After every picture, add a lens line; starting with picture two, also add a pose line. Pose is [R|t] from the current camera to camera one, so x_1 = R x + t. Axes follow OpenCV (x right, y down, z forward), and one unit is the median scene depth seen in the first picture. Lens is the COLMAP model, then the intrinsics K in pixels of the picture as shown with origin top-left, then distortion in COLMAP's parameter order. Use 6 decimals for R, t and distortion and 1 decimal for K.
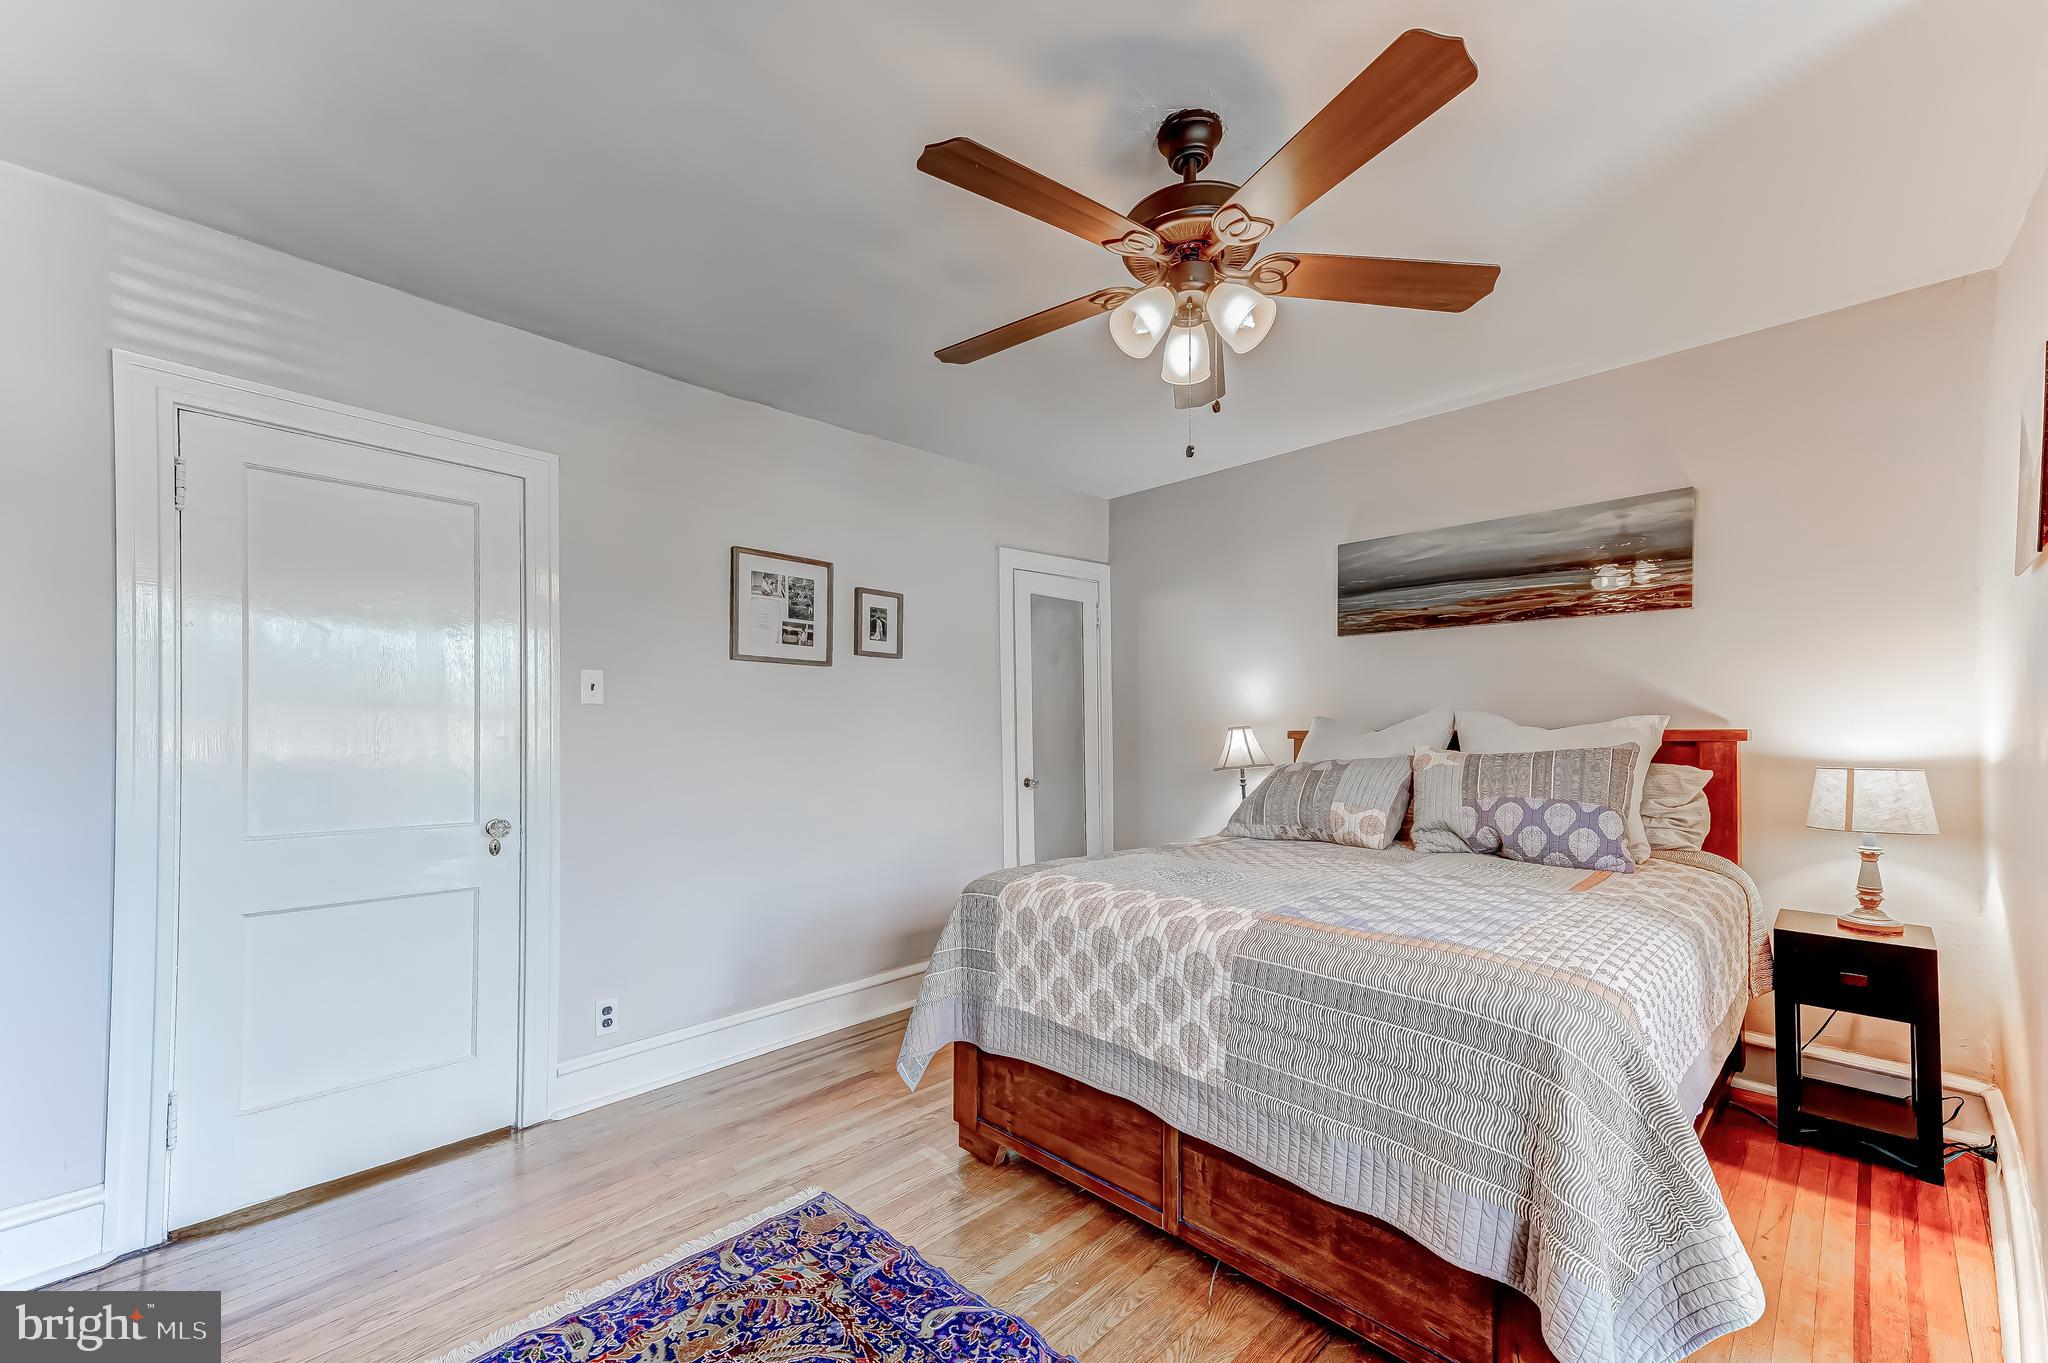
lens RADIAL K [[821.4, 0, 1015.1], [0, 821.4, 729.6], [0, 0, 1]] dist [0.025081, 0.000706]
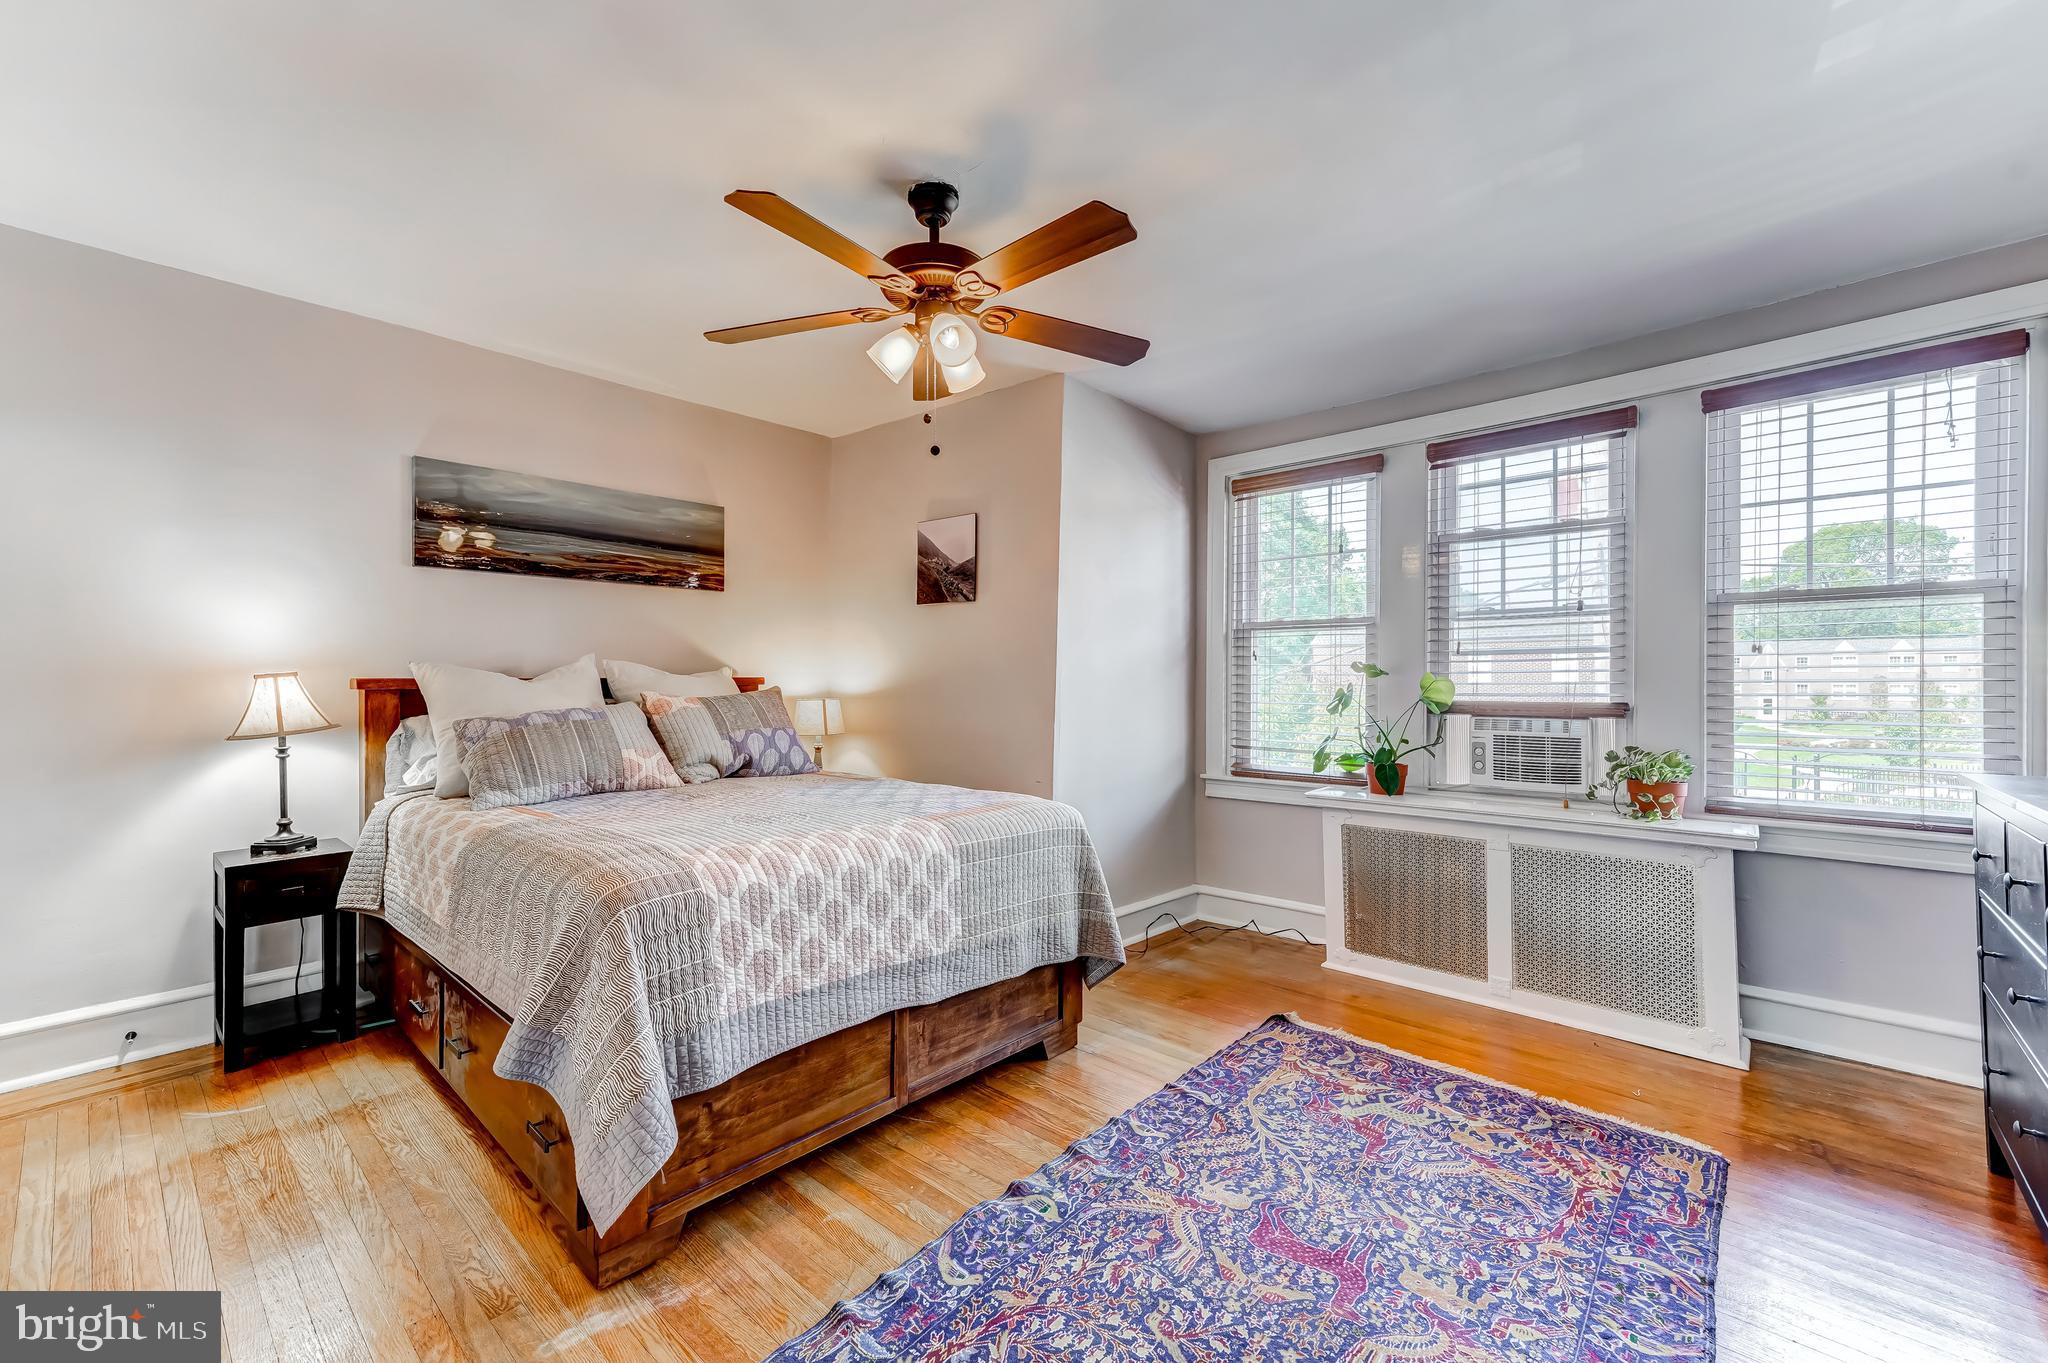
lens RADIAL K [[821.4, 0, 1024.8], [0, 821.4, 667.9], [0, 0, 1]] dist [0.025081, 0.000706]
pose [[-0.024490, 0.011504, 0.999634, -0.881024], [0.001898, 0.999933, -0.011461, 0.001822], [-0.999698, 0.001617, -0.024510, 0.760937]]
